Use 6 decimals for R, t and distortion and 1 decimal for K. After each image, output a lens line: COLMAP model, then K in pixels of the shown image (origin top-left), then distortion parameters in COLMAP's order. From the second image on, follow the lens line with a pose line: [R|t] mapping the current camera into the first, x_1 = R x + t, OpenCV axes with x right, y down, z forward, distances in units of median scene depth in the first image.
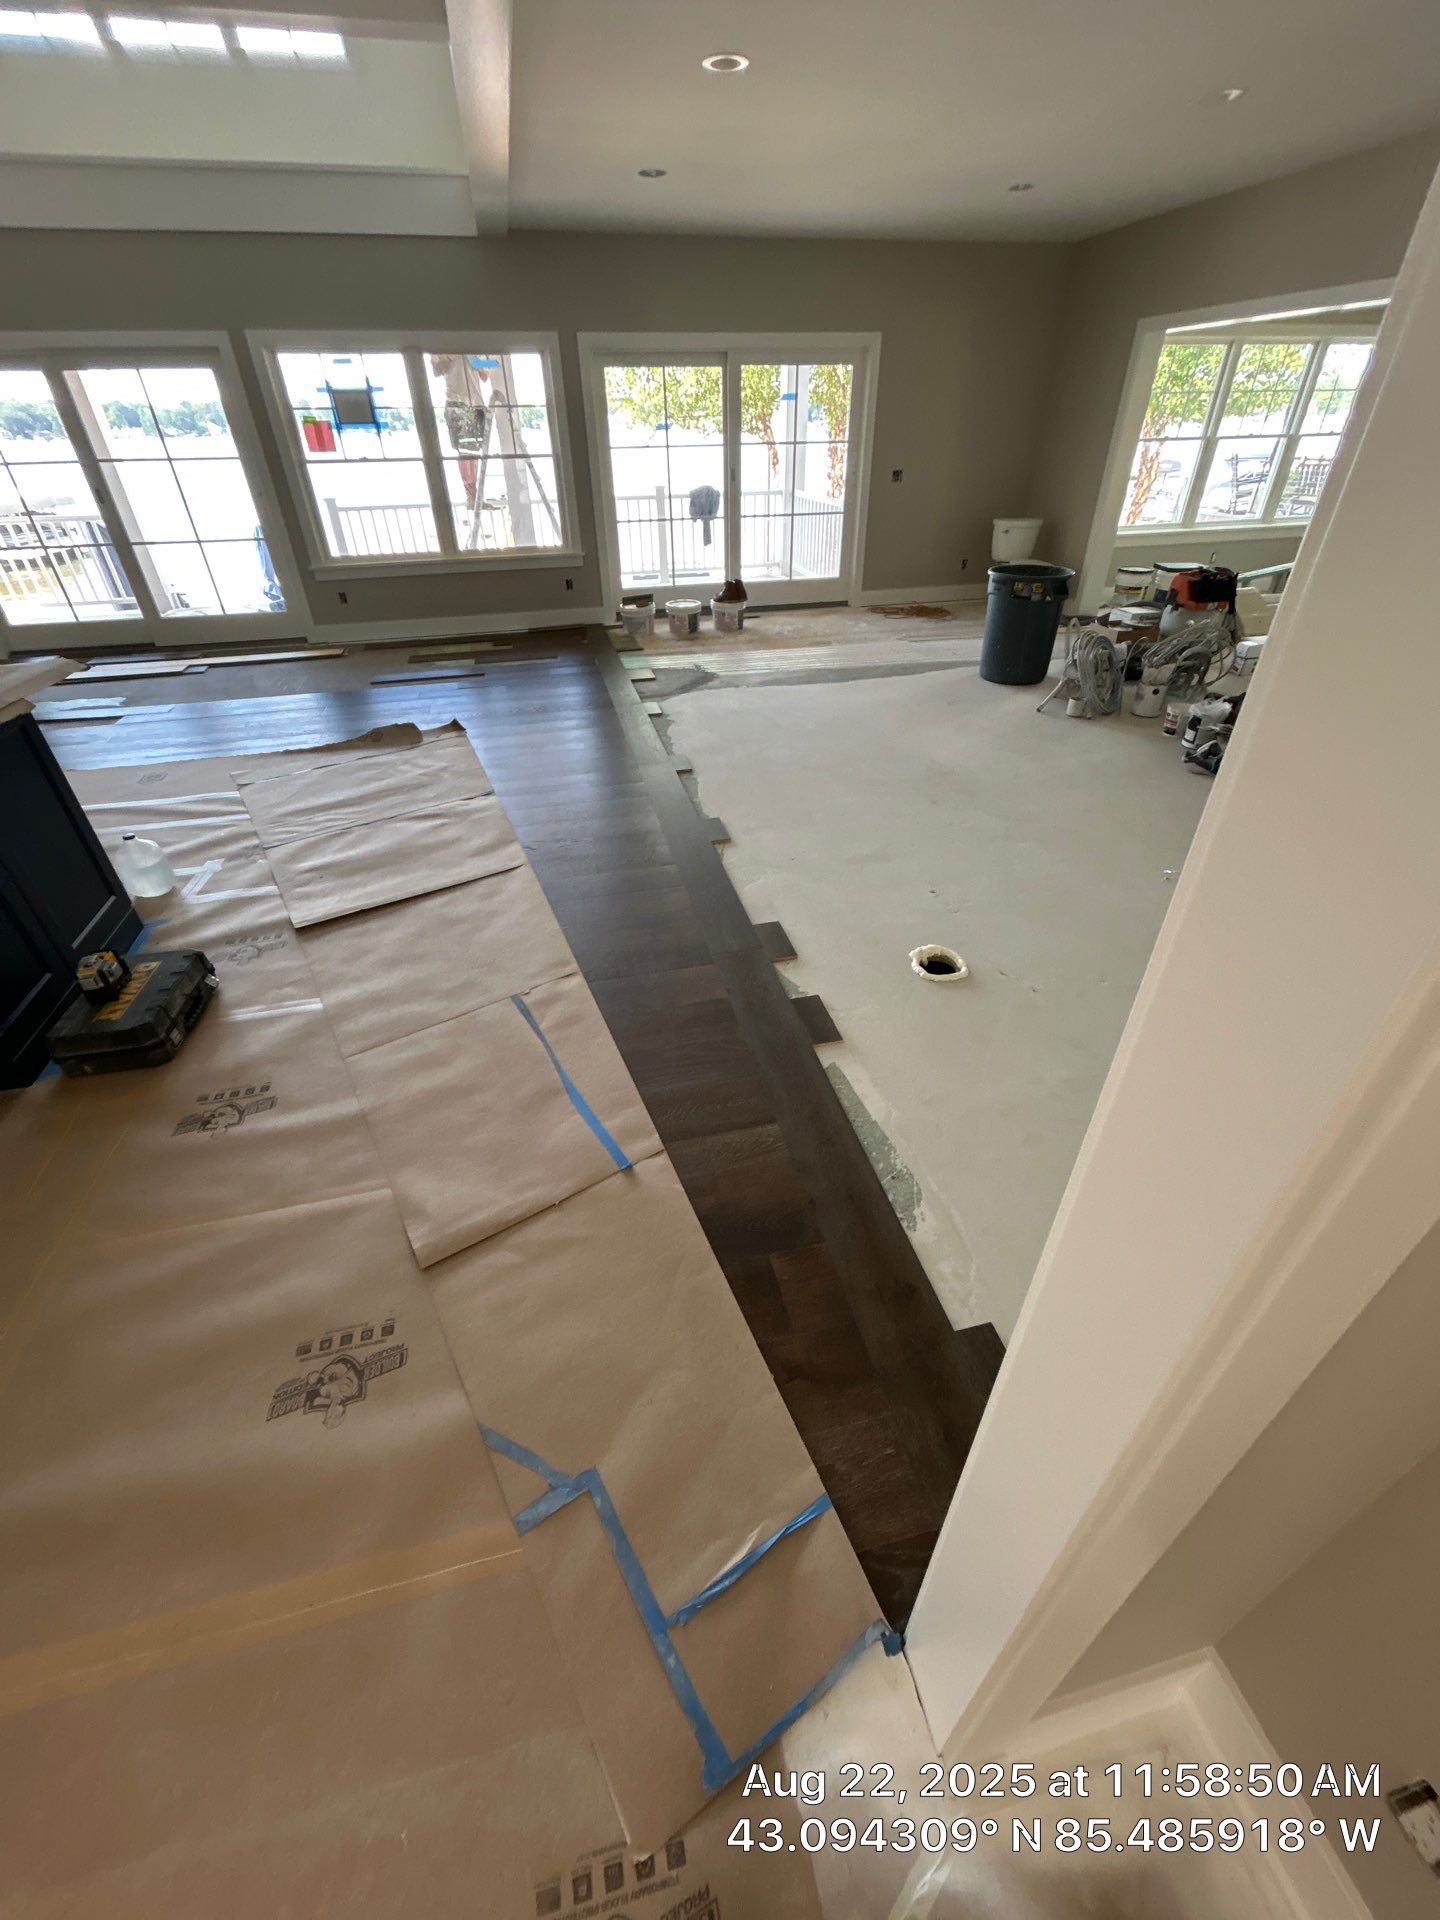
lens RADIAL K [[769.8, 0, 723.8], [0, 769.8, 952.6], [0, 0, 1]] dist [0.000281, 0.000472]
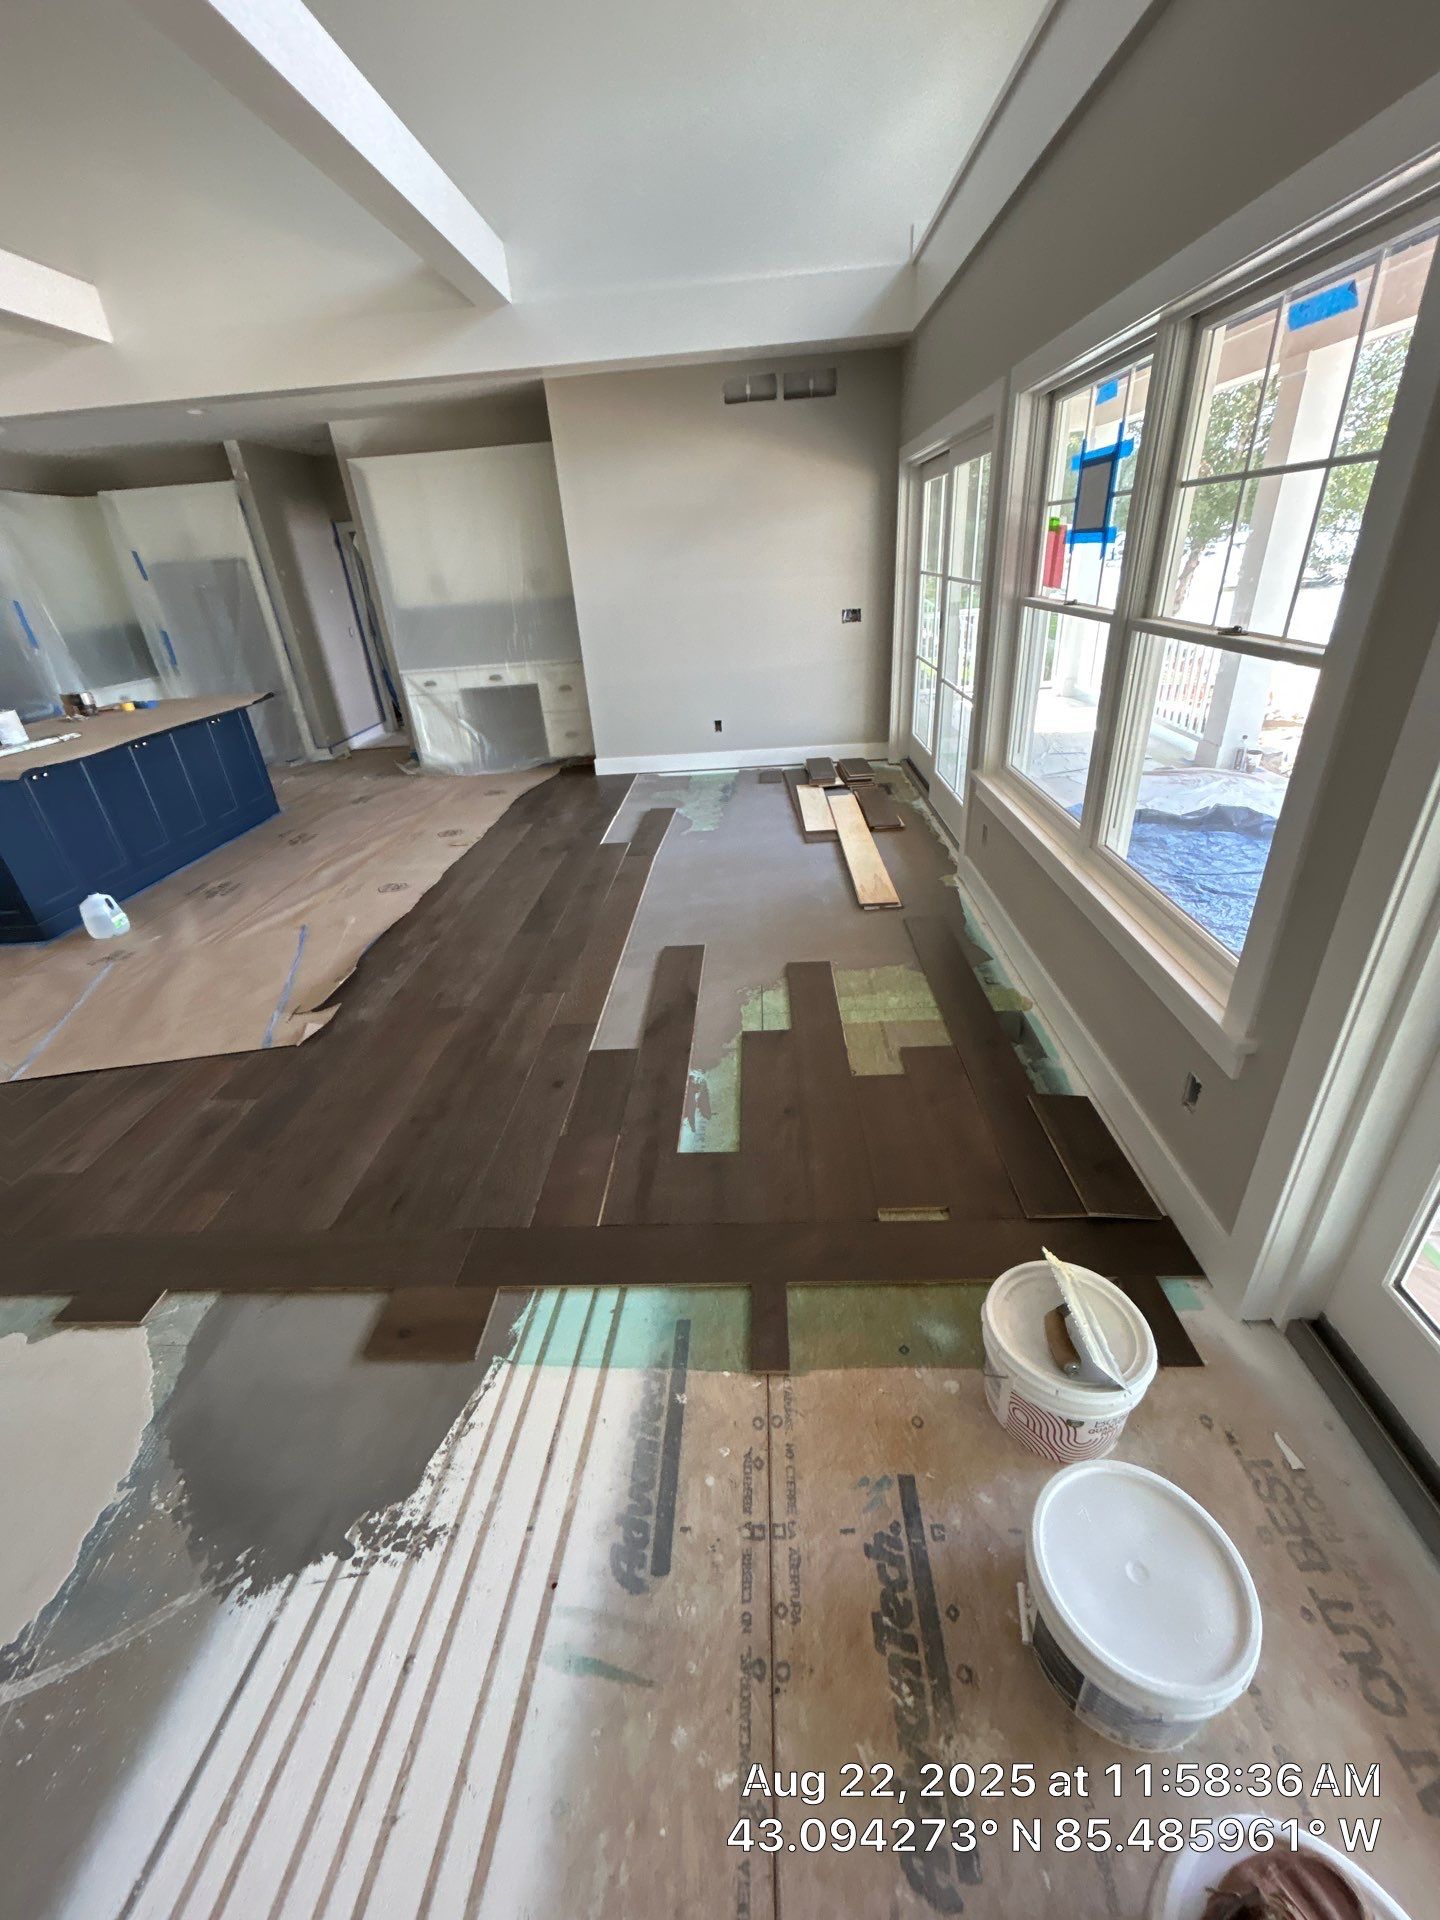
lens RADIAL K [[769.8, 0, 723.8], [0, 769.8, 952.6], [0, 0, 1]] dist [0.000281, 0.000472]
pose [[-0.261151, 0.478819, -0.838172, 0.052768], [-0.484596, 0.685928, 0.542834, -0.653857], [0.834845, 0.547937, 0.052903, 0.927474]]
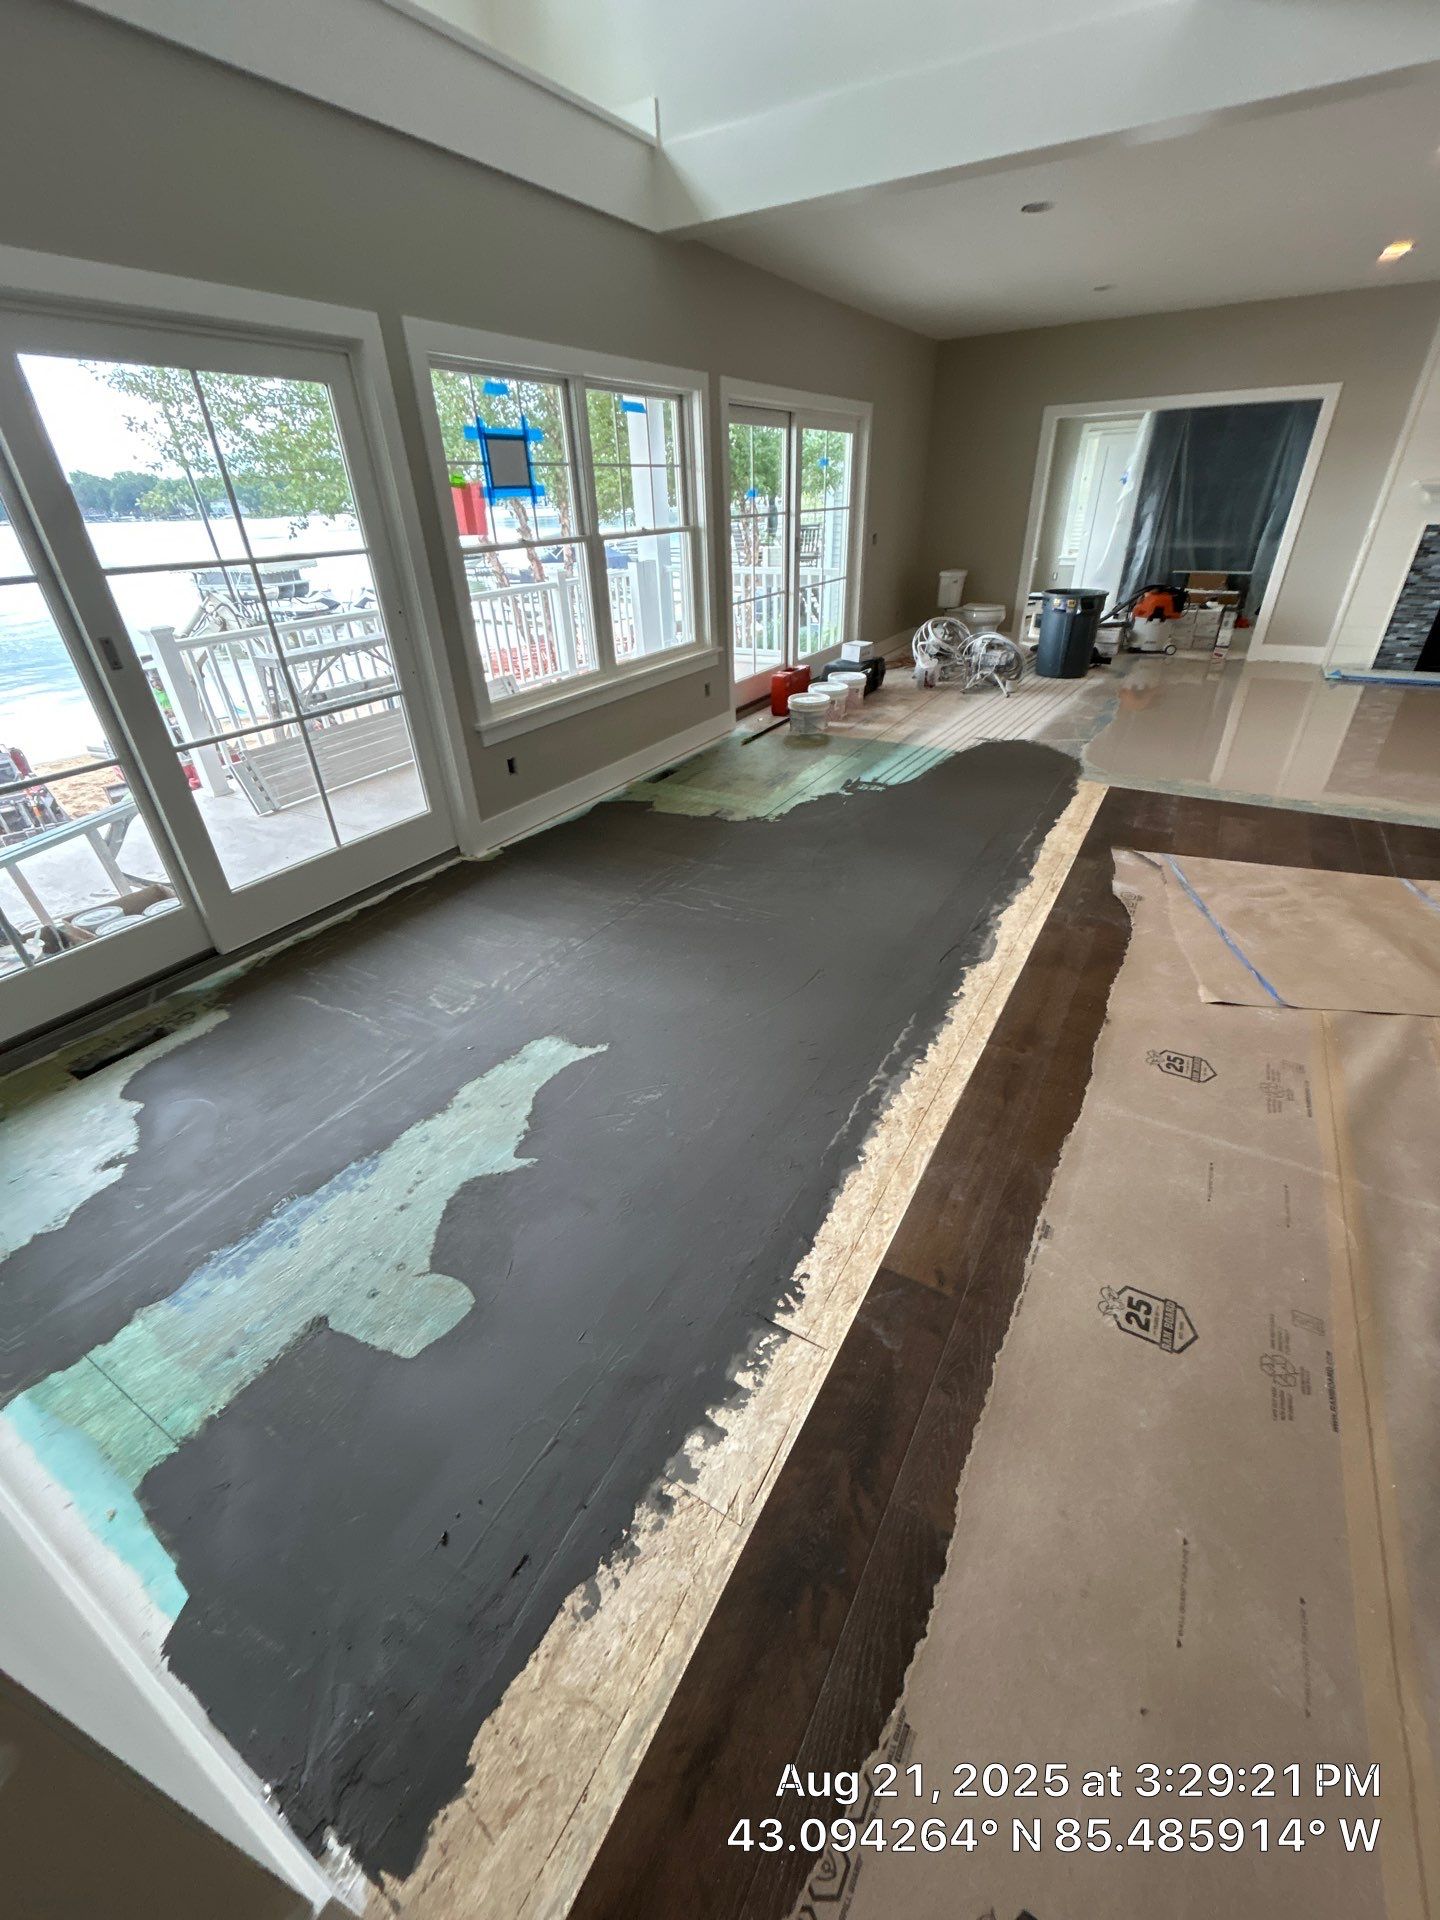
lens RADIAL K [[775.6, 0, 722.7], [0, 775.6, 953.3], [0, 0, 1]] dist [0.000330, 0.000624]
pose [[0.691956, -0.372497, 0.618419, -0.869027], [0.424273, 0.902892, 0.069122, -0.323825], [-0.584114, 0.214549, 0.782803, 0.497268]]
